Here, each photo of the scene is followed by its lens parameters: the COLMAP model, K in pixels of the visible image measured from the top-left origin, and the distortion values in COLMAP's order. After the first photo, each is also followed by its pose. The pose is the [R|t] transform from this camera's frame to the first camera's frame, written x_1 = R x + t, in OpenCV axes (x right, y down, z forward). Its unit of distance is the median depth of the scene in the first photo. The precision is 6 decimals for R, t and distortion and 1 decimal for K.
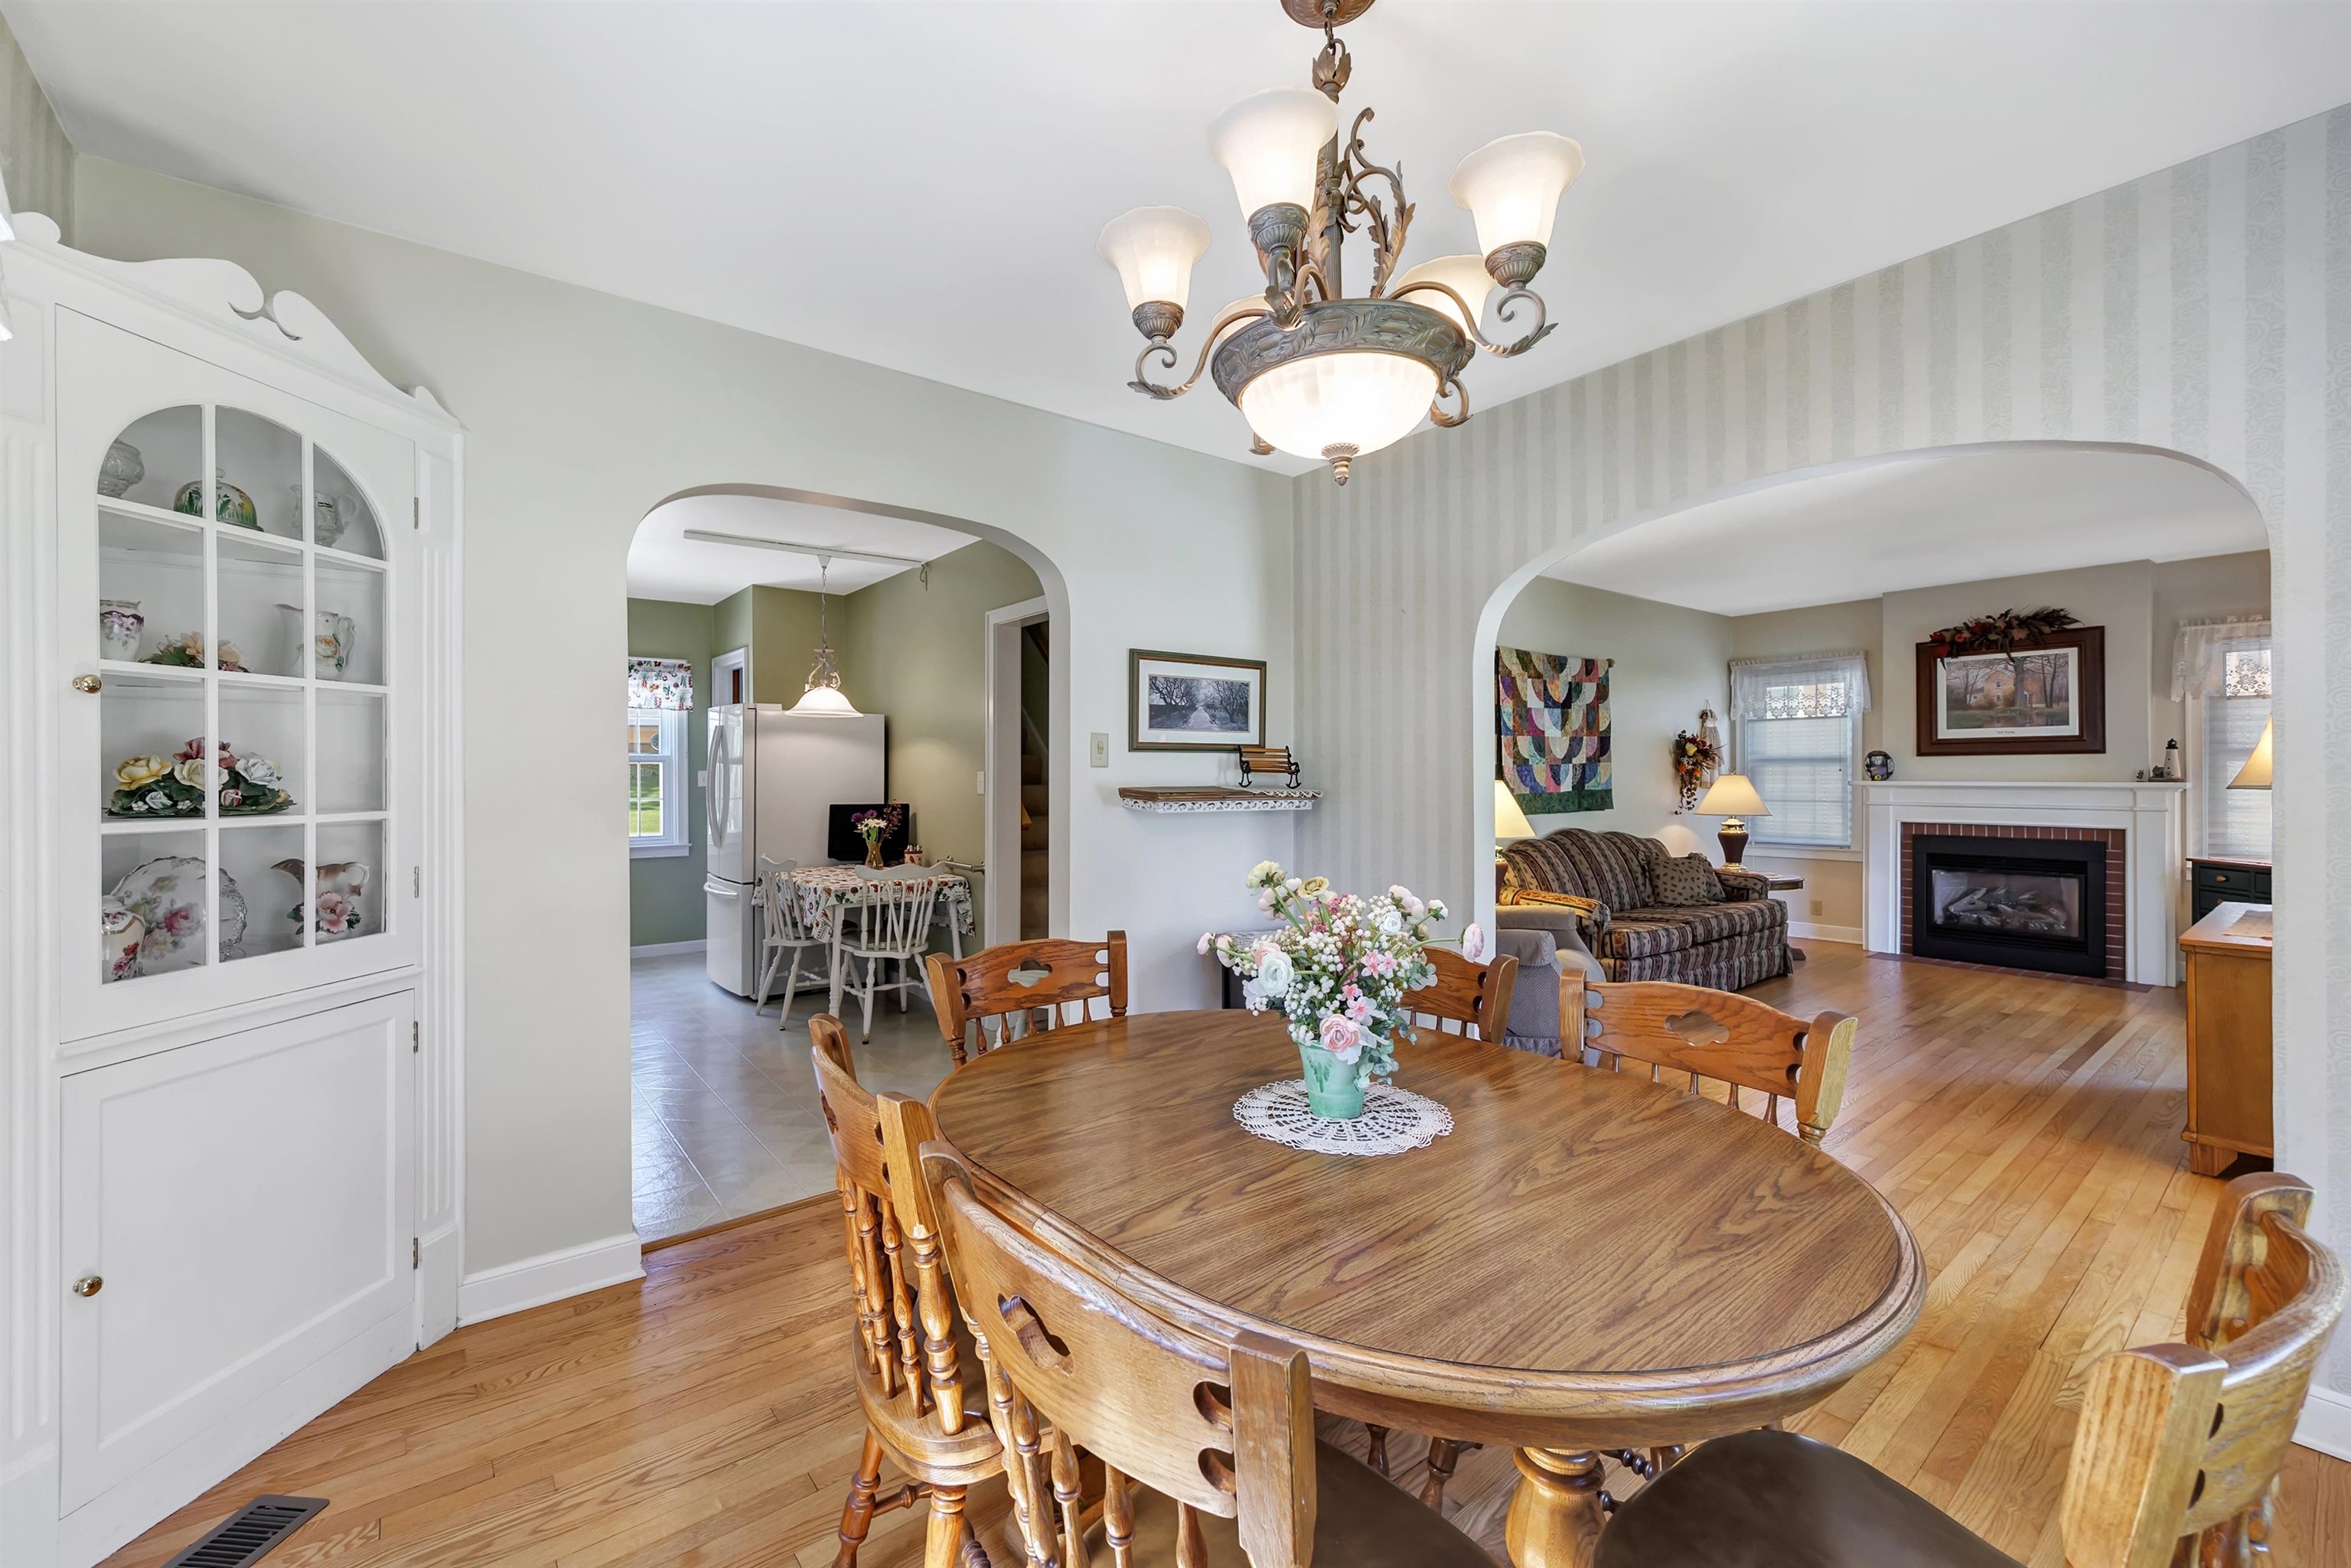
lens RADIAL K [[959.1, 0, 1169.3], [0, 959.1, 775.4], [0, 0, 1]] dist [0.000090, 0.003354]
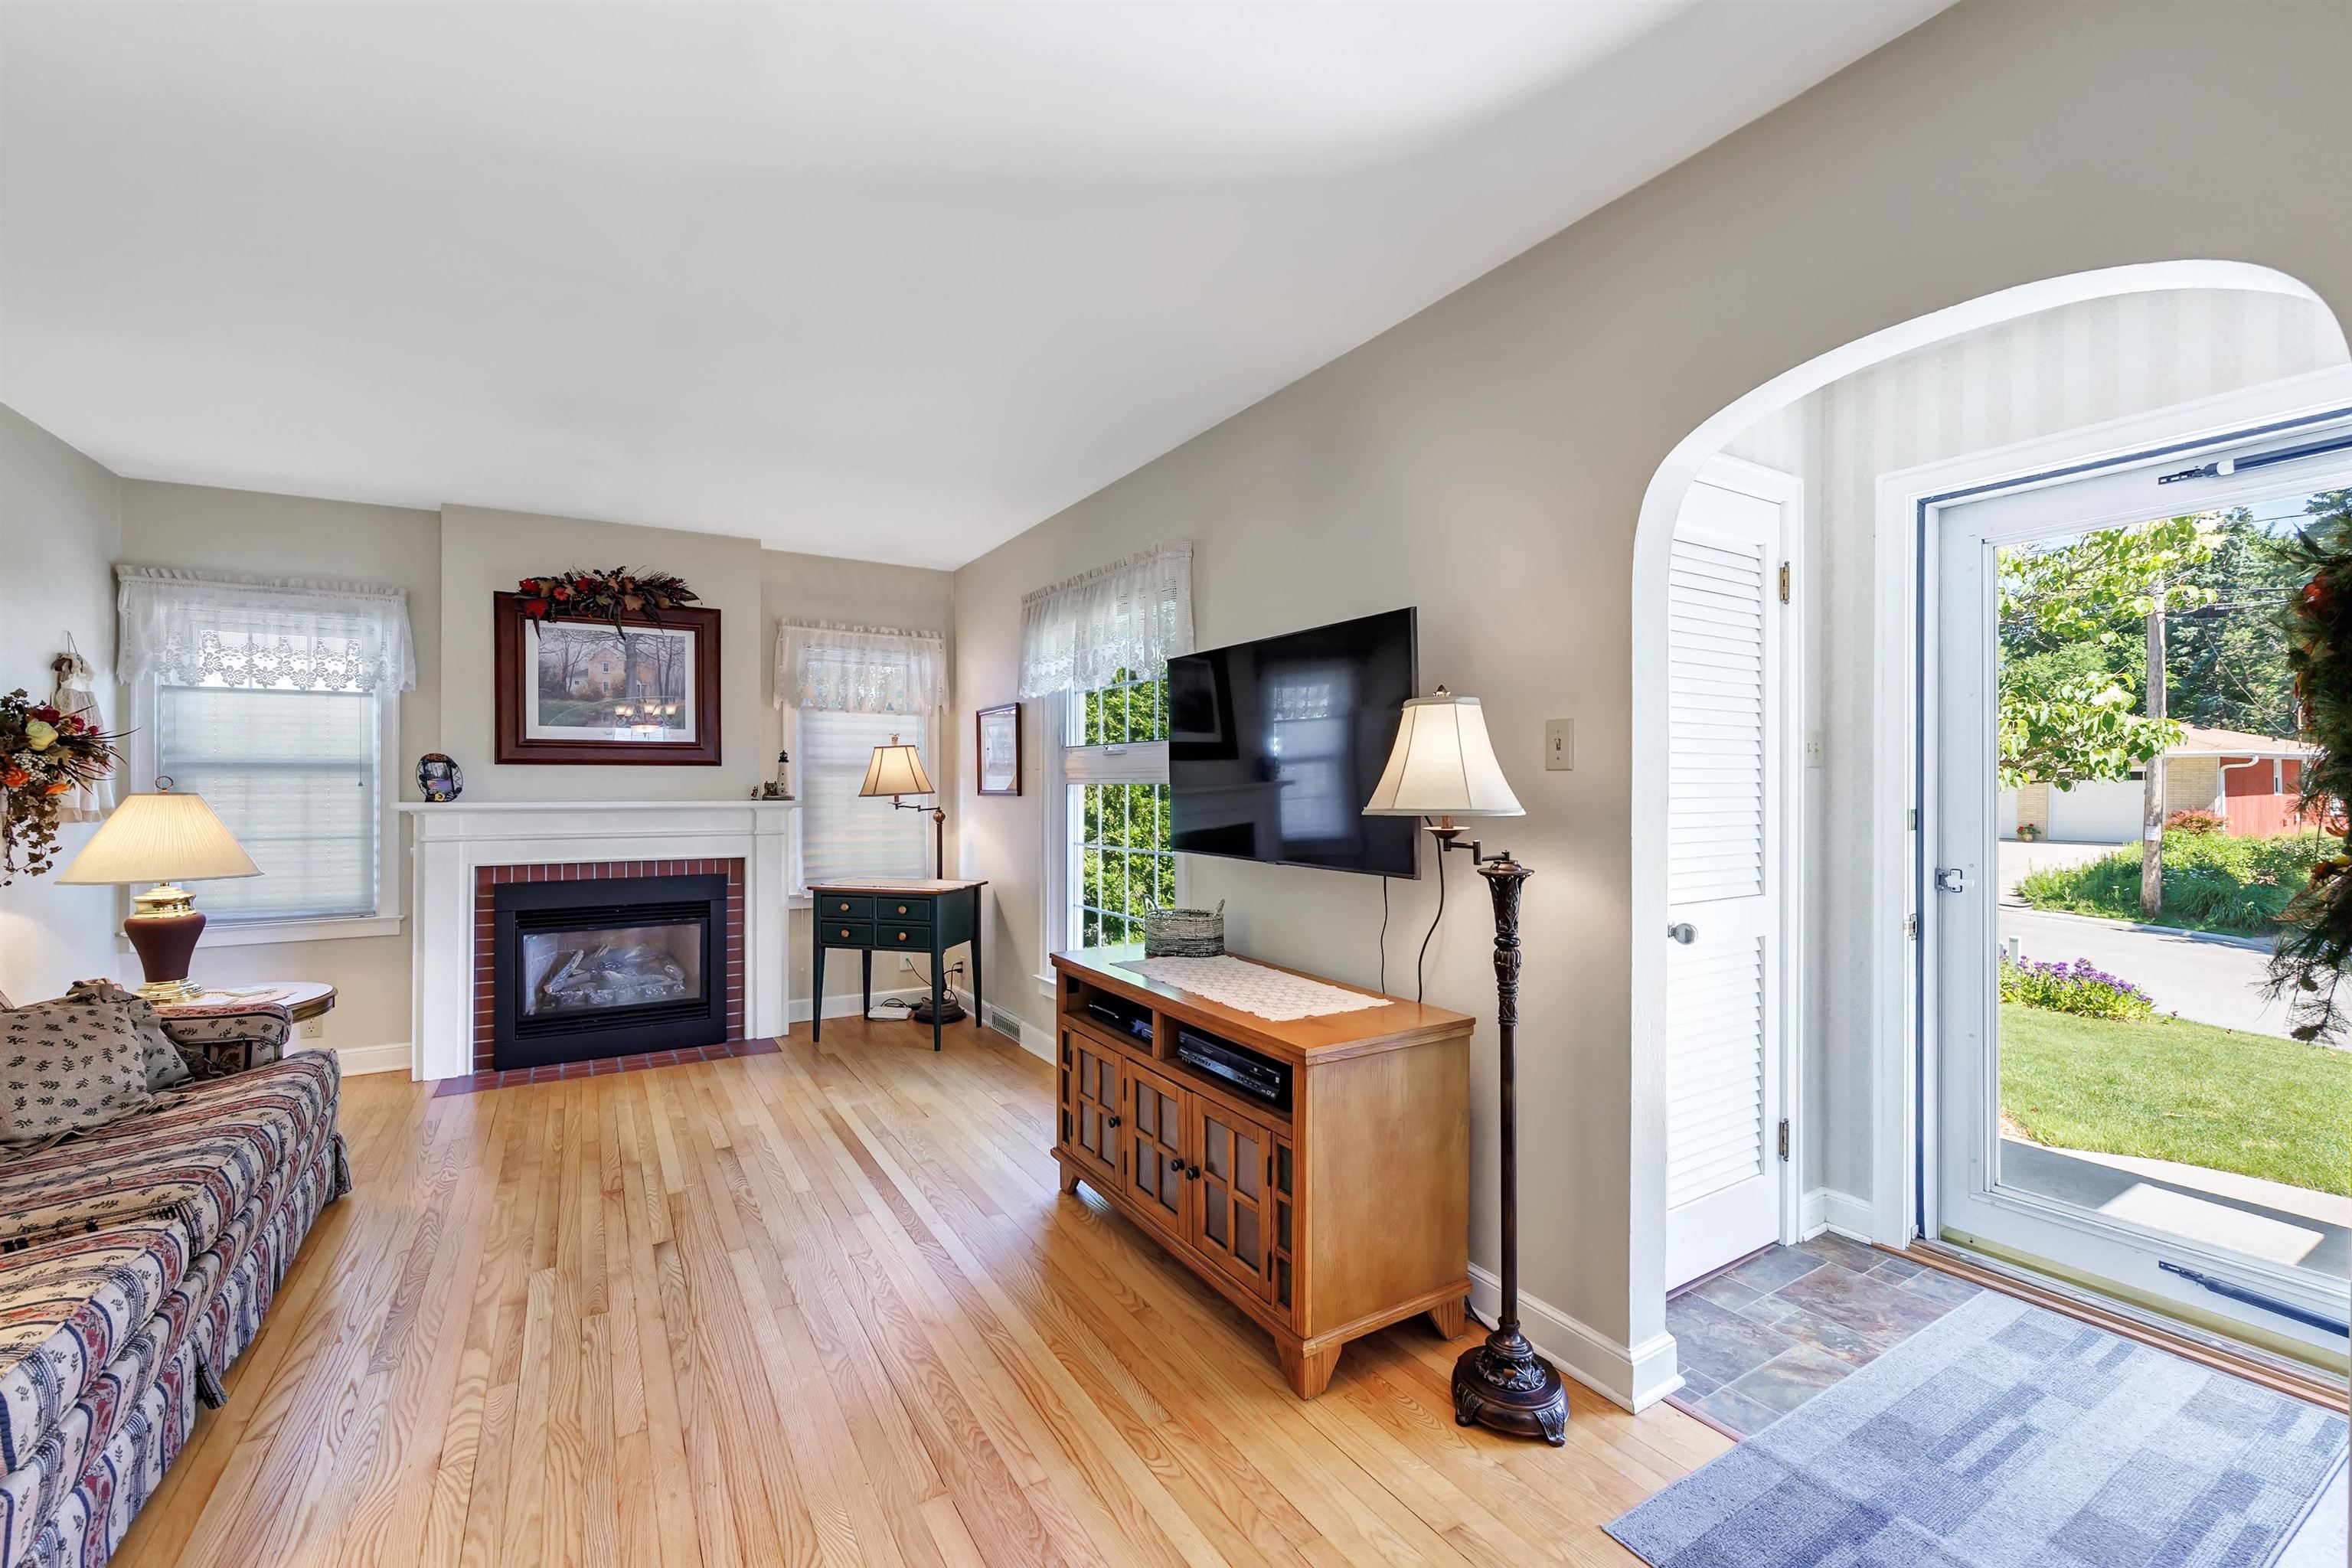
lens RADIAL K [[965.5, 0, 1164.3], [0, 965.5, 787.7], [0, 0, 1]] dist [0.001341, -0.000242]
pose [[0.127027, 0.002598, 0.991896, 0.198064], [0.001417, 0.999995, -0.002801, -0.001354], [-0.991898, 0.001761, 0.127023, 0.503540]]
